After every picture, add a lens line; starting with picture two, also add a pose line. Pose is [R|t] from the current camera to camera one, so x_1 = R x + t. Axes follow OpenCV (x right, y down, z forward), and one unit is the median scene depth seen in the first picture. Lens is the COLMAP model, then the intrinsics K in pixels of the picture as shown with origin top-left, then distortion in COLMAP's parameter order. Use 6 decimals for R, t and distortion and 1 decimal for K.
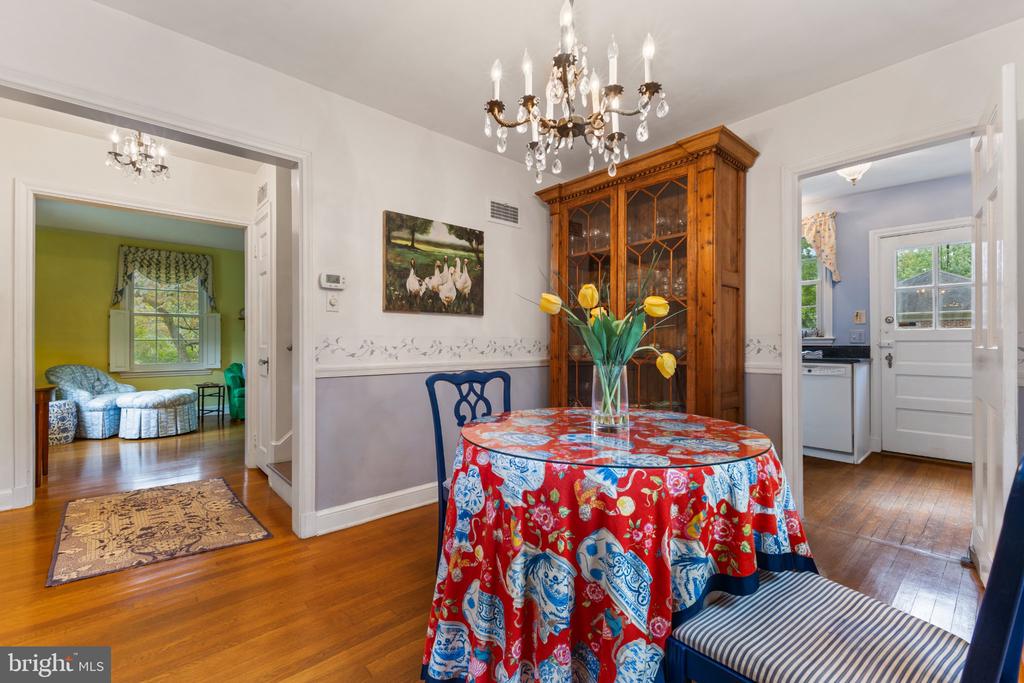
lens RADIAL K [[435.3, 0, 518.7], [0, 435.3, 351.4], [0, 0, 1]] dist [-0.000256, -0.000036]
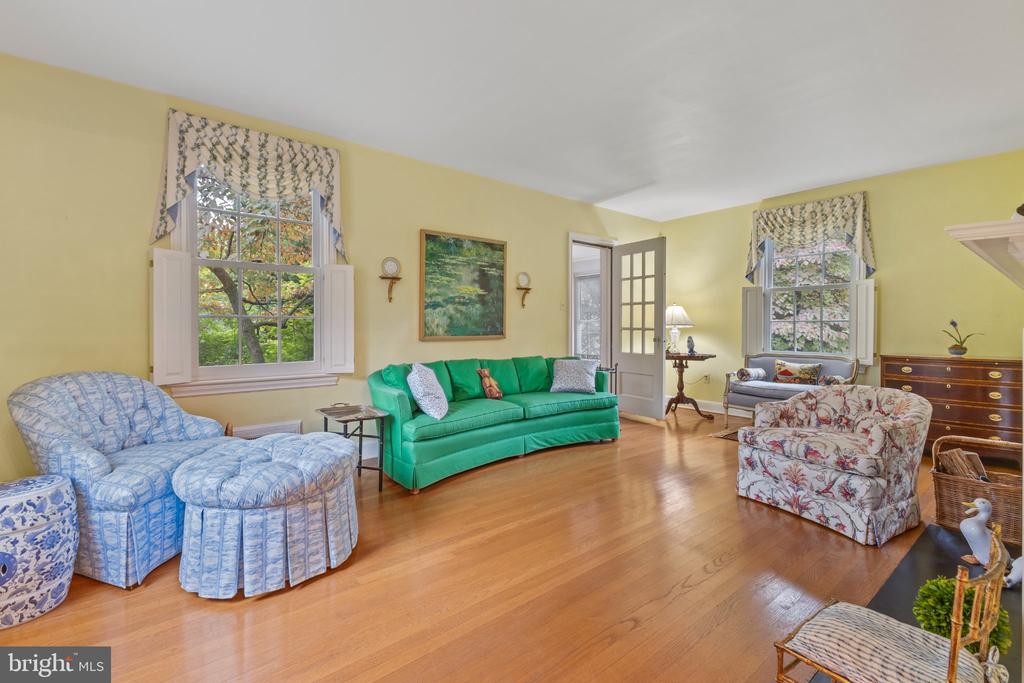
lens RADIAL K [[445.4, 0, 510.7], [0, 445.4, 340.0], [0, 0, 1]] dist [0.001498, -0.000126]
pose [[0.998356, 0.008657, -0.056653, -0.608077], [-0.008024, 0.999903, 0.011382, -0.010045], [0.056746, -0.010909, 0.998329, 0.630124]]
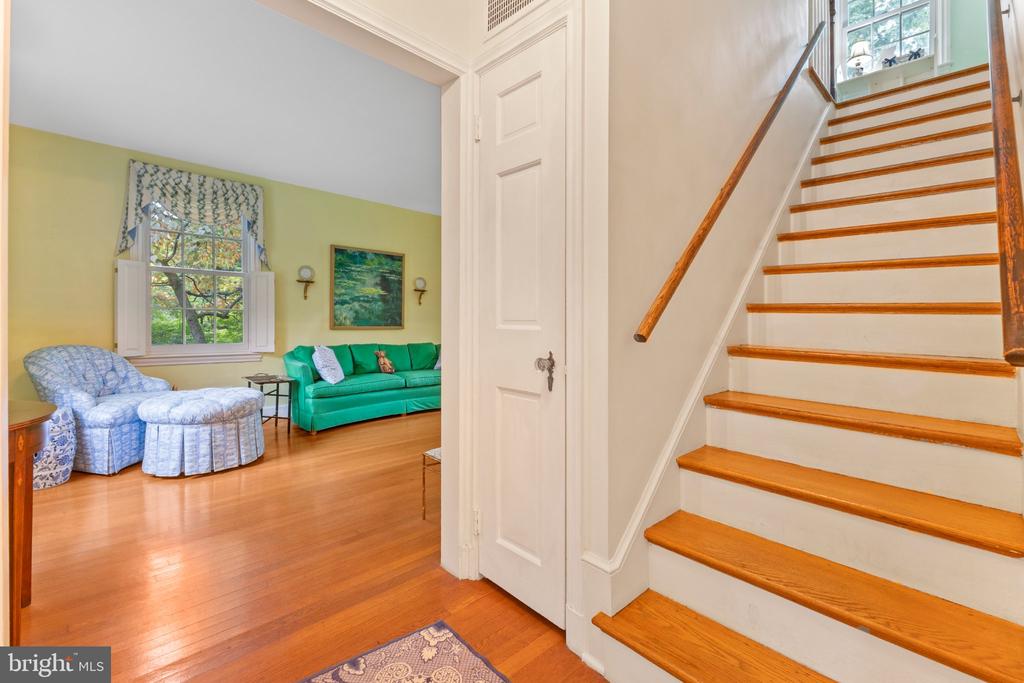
lens RADIAL K [[436.8, 0, 513.9], [0, 436.8, 340.0], [0, 0, 1]] dist [0.000219, -0.000115]
pose [[0.998916, 0.020718, 0.041679, -0.430102], [-0.021694, 0.999498, 0.023109, -0.006362], [-0.041180, -0.023988, 0.998864, 0.377793]]
